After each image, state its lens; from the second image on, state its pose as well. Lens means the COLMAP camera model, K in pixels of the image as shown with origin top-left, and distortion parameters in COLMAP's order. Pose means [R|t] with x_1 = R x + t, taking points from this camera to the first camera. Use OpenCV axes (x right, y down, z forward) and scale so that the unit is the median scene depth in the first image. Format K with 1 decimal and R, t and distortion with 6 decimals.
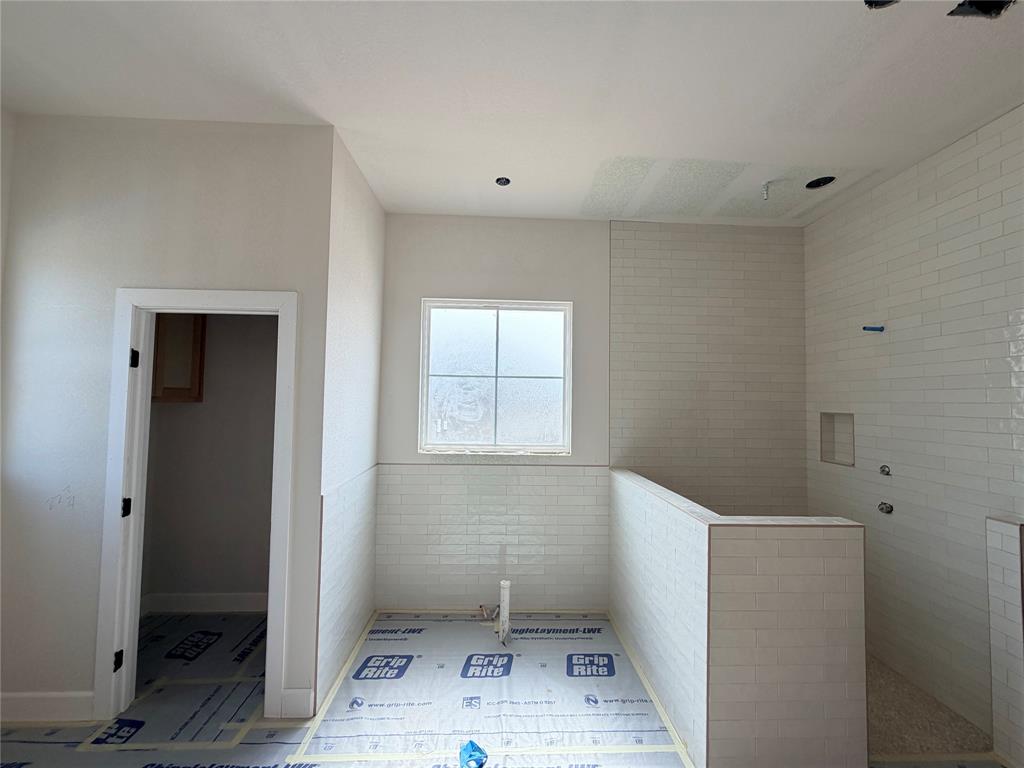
lens RADIAL K [[406.9, 0, 510.5], [0, 406.9, 382.7], [0, 0, 1]] dist [-0.000815, 0.000159]
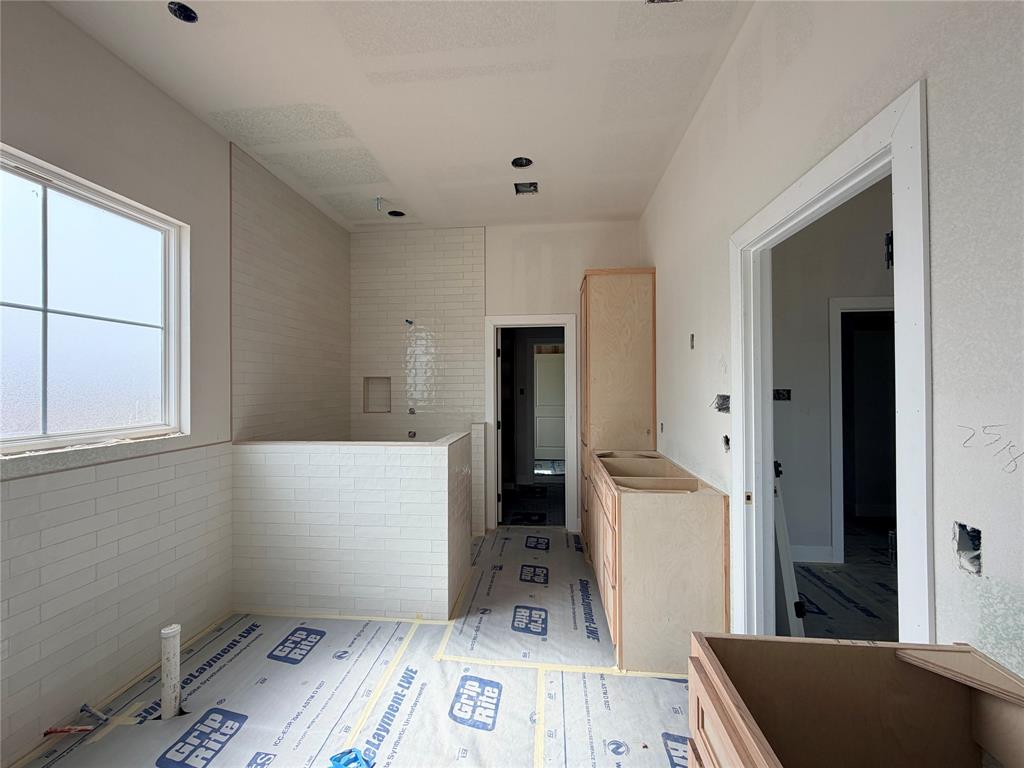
lens RADIAL K [[406.9, 0, 510.5], [0, 406.9, 382.7], [0, 0, 1]] dist [-0.000815, 0.000159]
pose [[0.139636, -0.009333, 0.990159, -0.502195], [-0.033820, 0.999327, 0.014189, 0.054816], [-0.989625, -0.035469, 0.139226, 0.322969]]
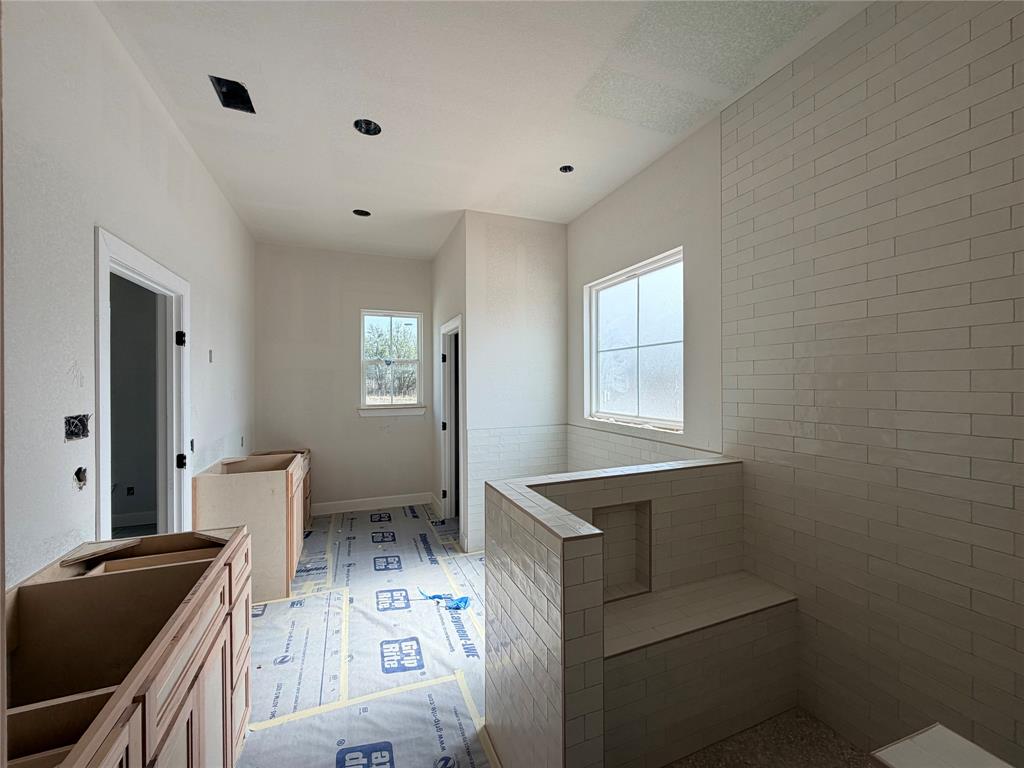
lens RADIAL K [[406.9, 0, 510.5], [0, 406.9, 382.7], [0, 0, 1]] dist [-0.000815, 0.000159]
pose [[0.331084, -0.016235, -0.943462, 0.811196], [0.049616, 0.998768, 0.000225, 0.057941], [0.942296, -0.046885, 0.331482, 0.403434]]
